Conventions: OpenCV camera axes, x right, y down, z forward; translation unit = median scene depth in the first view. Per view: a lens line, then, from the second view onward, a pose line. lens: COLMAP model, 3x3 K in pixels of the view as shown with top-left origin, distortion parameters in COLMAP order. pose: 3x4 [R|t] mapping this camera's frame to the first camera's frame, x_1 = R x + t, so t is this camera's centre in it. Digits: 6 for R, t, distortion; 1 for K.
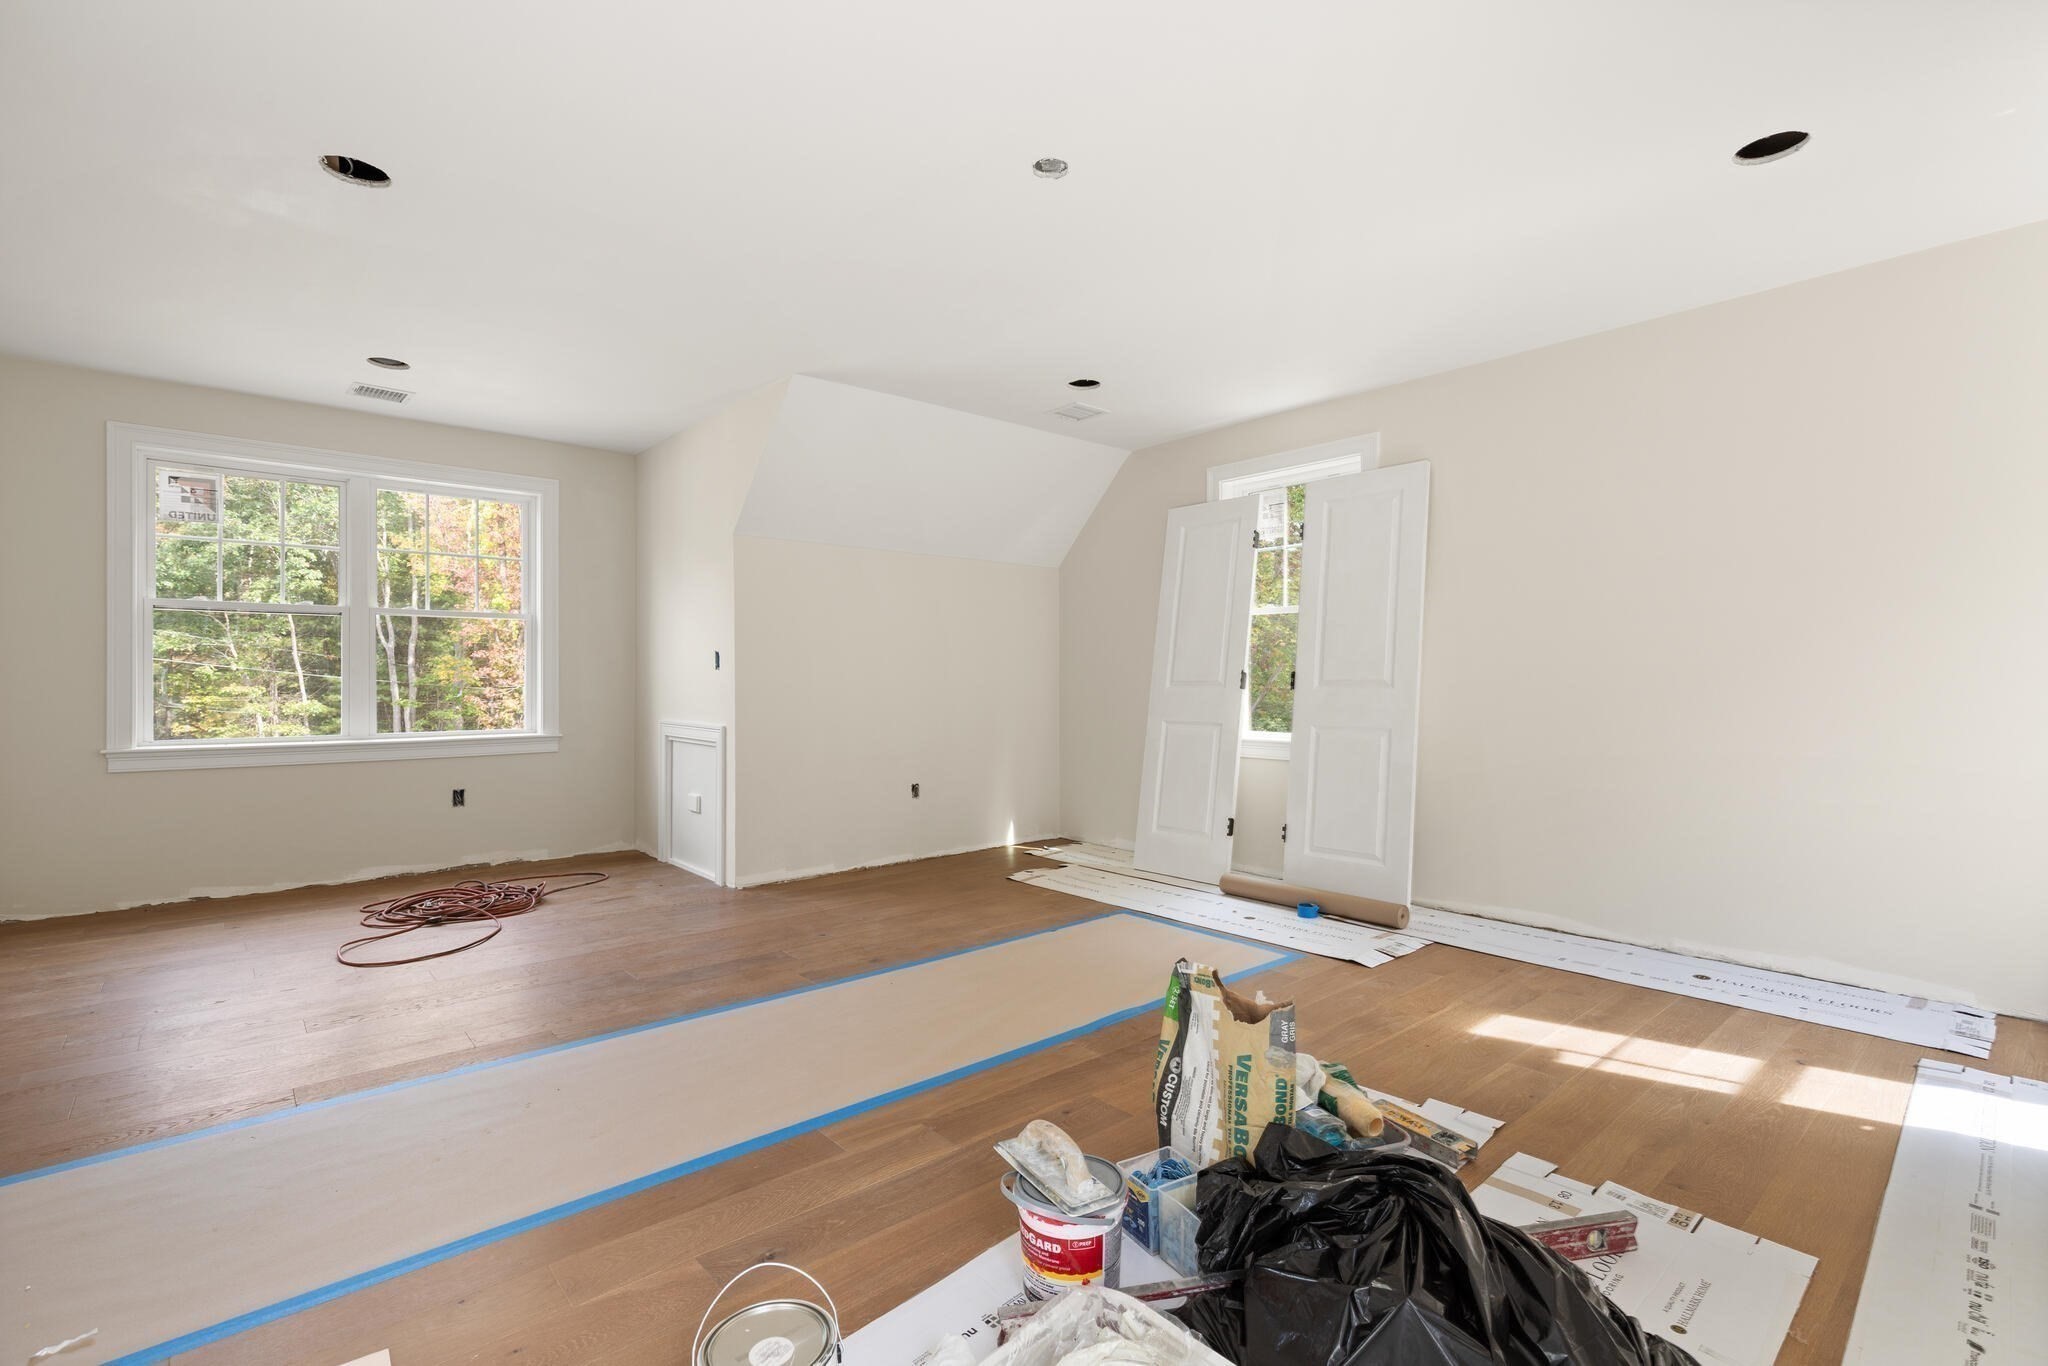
lens RADIAL K [[840.9, 0, 926.6], [0, 840.9, 673.3], [0, 0, 1]] dist [-0.001786, -0.000096]
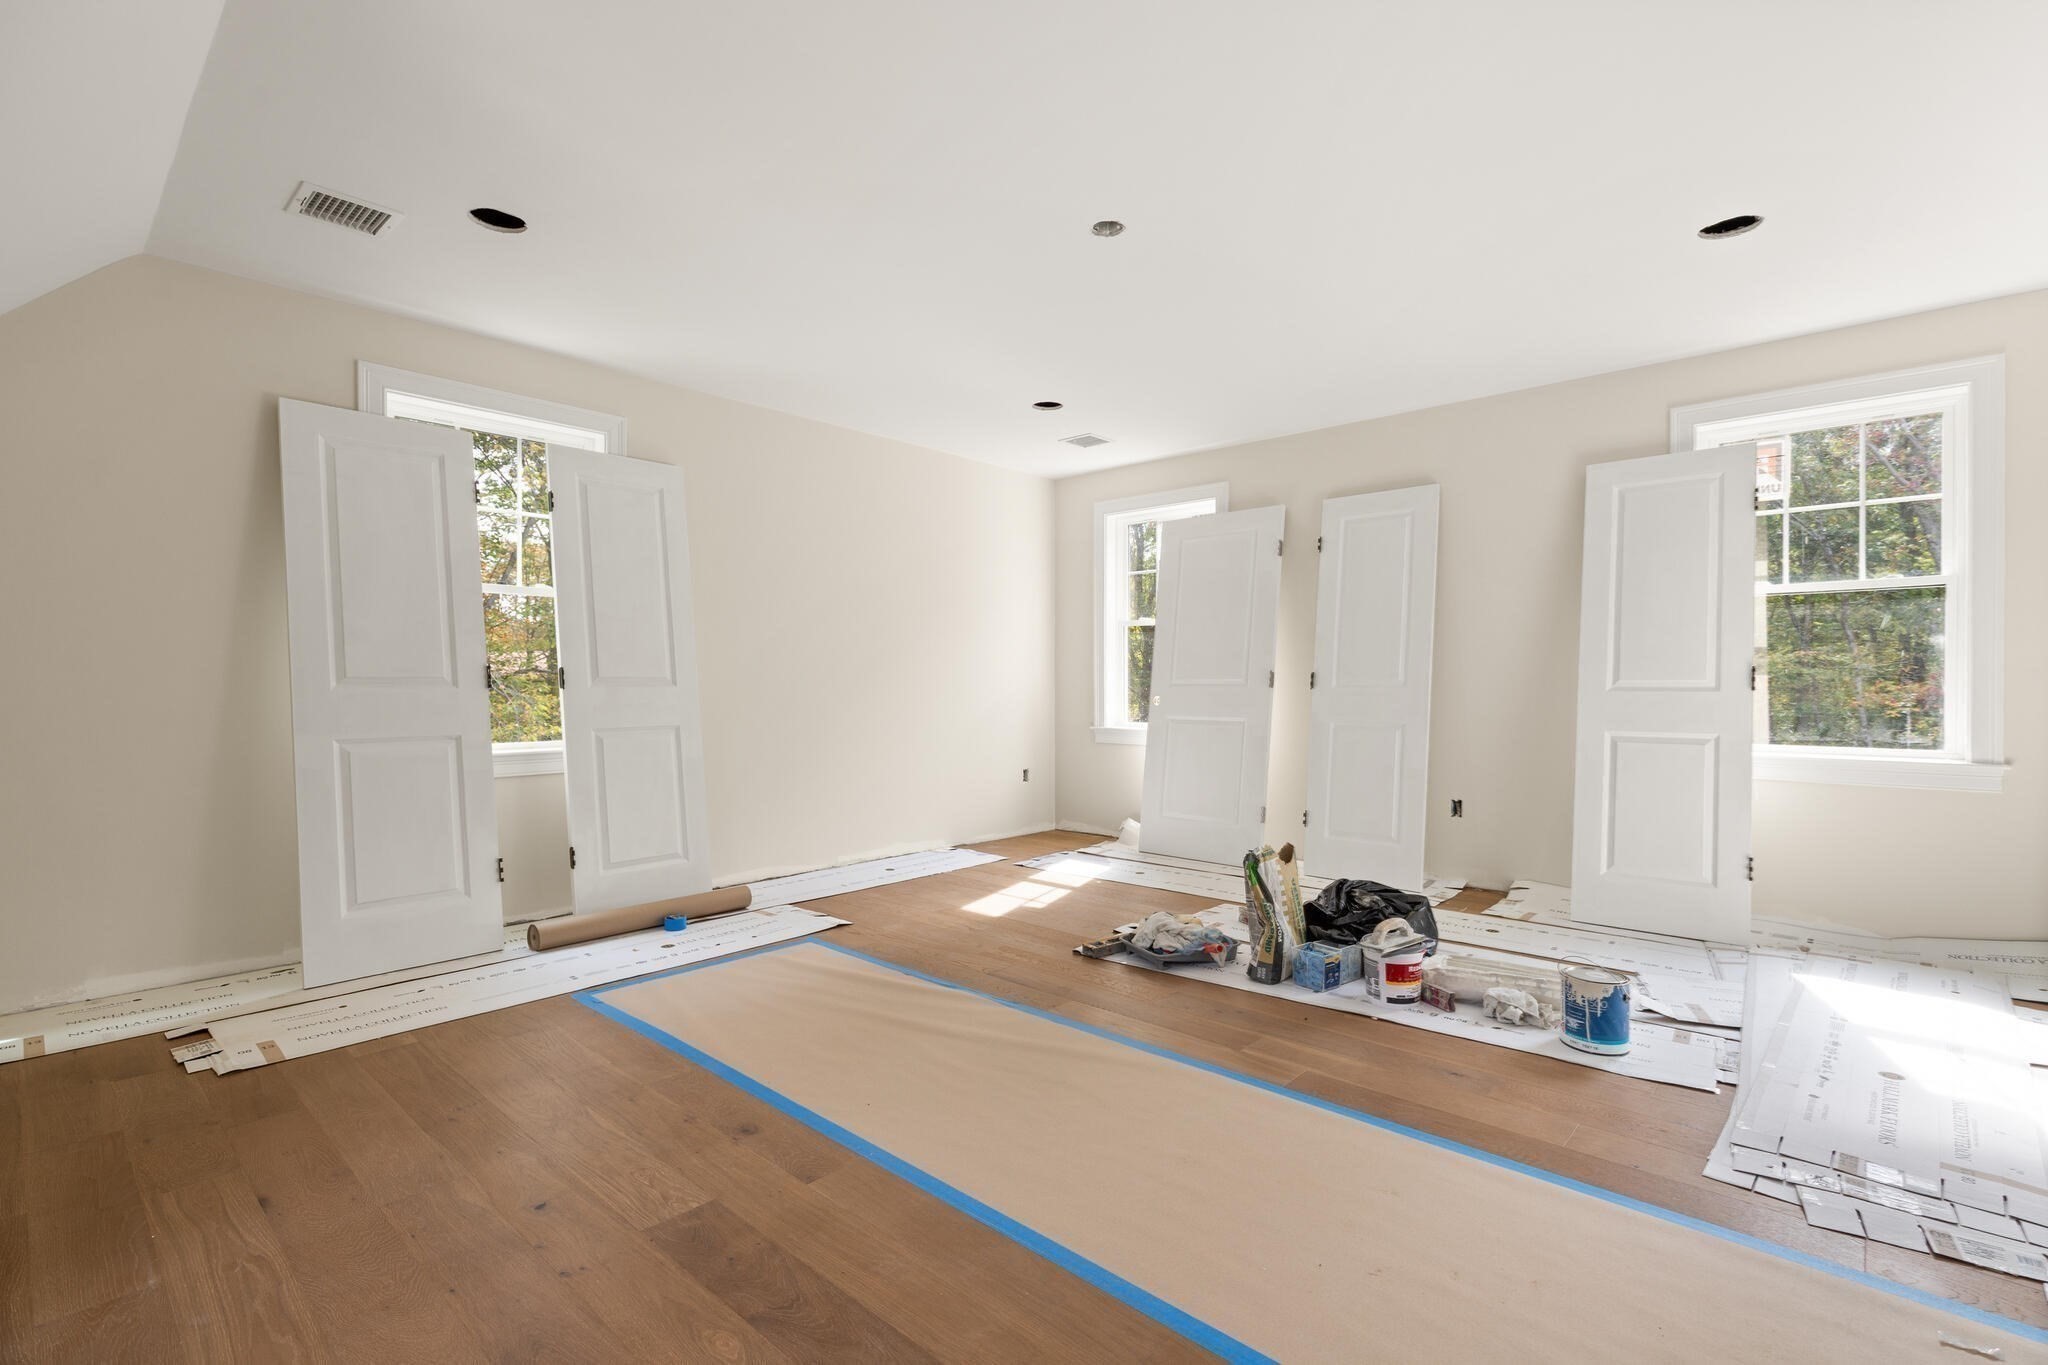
lens RADIAL K [[942.5, 0, 1033.5], [0, 942.5, 680.8], [0, 0, 1]] dist [-0.000545, -0.000147]
pose [[-0.149155, 0.010348, 0.988760, -0.508596], [-0.000468, 0.999944, -0.010535, 0.019177], [-0.988814, -0.002034, -0.149141, 0.603992]]
